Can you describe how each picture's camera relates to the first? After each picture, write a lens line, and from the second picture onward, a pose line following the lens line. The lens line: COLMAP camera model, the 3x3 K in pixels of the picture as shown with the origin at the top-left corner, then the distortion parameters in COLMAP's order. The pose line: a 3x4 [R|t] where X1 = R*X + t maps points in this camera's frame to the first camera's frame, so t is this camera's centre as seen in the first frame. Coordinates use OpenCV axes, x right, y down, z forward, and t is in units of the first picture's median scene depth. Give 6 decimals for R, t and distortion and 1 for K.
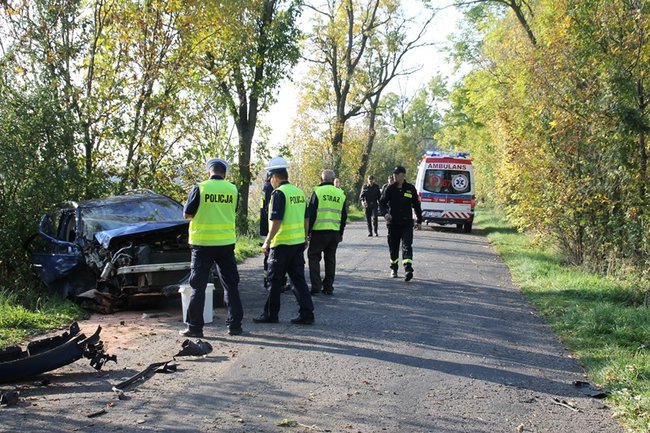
lens RADIAL K [[955.5, 0, 329.1], [0, 955.5, 219.0], [0, 0, 1]] dist [0.114126, 0.000000]
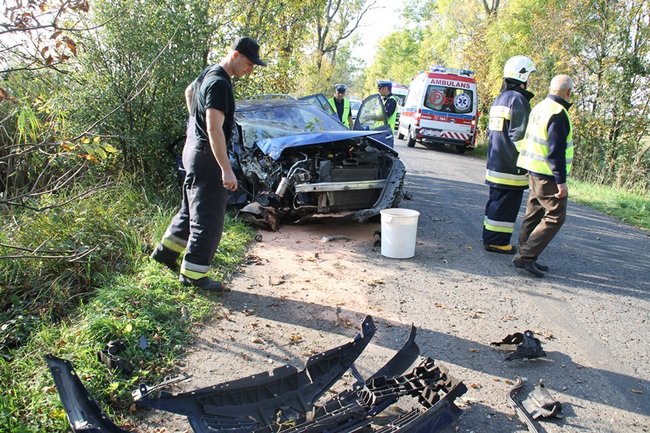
lens RADIAL K [[547.5, 0, 324.8], [0, 547.5, 217.4], [0, 0, 1]] dist [-0.169375, 0.118513]
pose [[0.994263, 0.033157, 0.101692, -0.156713], [-0.051003, 0.982658, 0.178276, -0.006147], [-0.094017, -0.182440, 0.978712, 0.327024]]
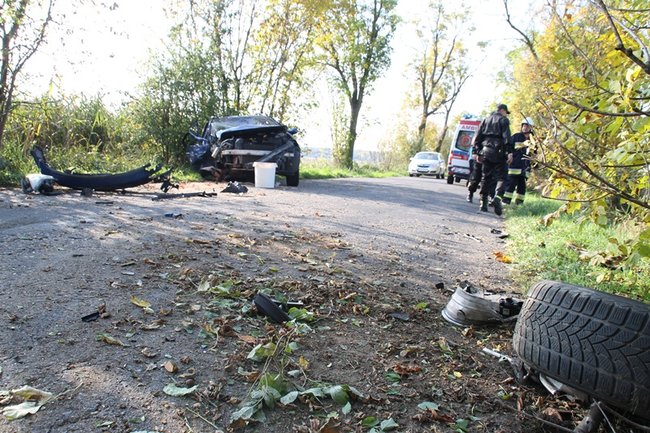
lens RADIAL K [[547.5, 0, 321.6], [0, 547.5, 212.3], [0, 0, 1]] dist [-0.169375, 0.118513]
pose [[0.978149, 0.091561, -0.186661, 0.071759], [-0.081467, 0.994804, 0.061065, 0.053402], [0.191282, -0.044524, 0.980525, 0.104658]]
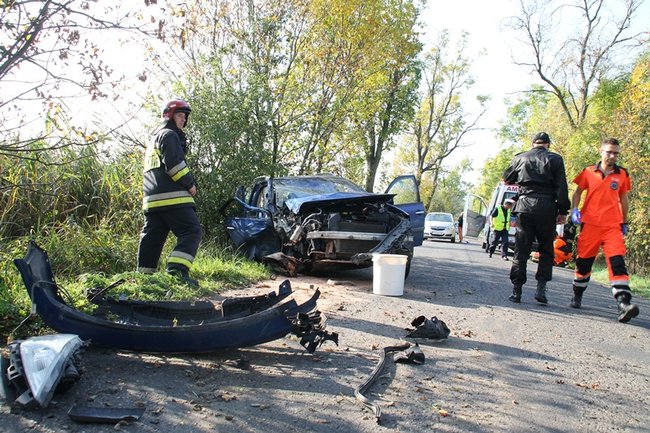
lens RADIAL K [[547.5, 0, 322.9], [0, 547.5, 221.4], [0, 0, 1]] dist [-0.169375, 0.118513]
pose [[0.989255, 0.086649, -0.117759, -0.088518], [-0.090136, 0.995626, -0.024602, 0.033644], [0.115112, 0.034952, 0.992737, 0.278398]]
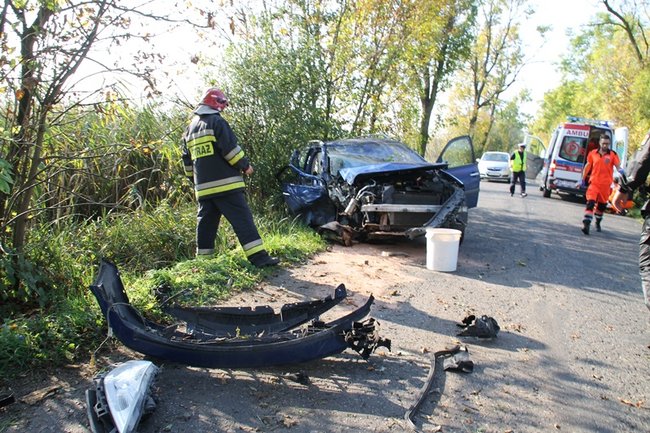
lens RADIAL K [[547.5, 0, 323.9], [0, 547.5, 217.3], [0, 0, 1]] dist [-0.169375, 0.118513]
pose [[0.974490, 0.091569, -0.204903, -0.089517], [-0.072380, 0.992424, 0.099275, 0.005850], [0.212441, -0.081912, 0.973735, 0.273319]]
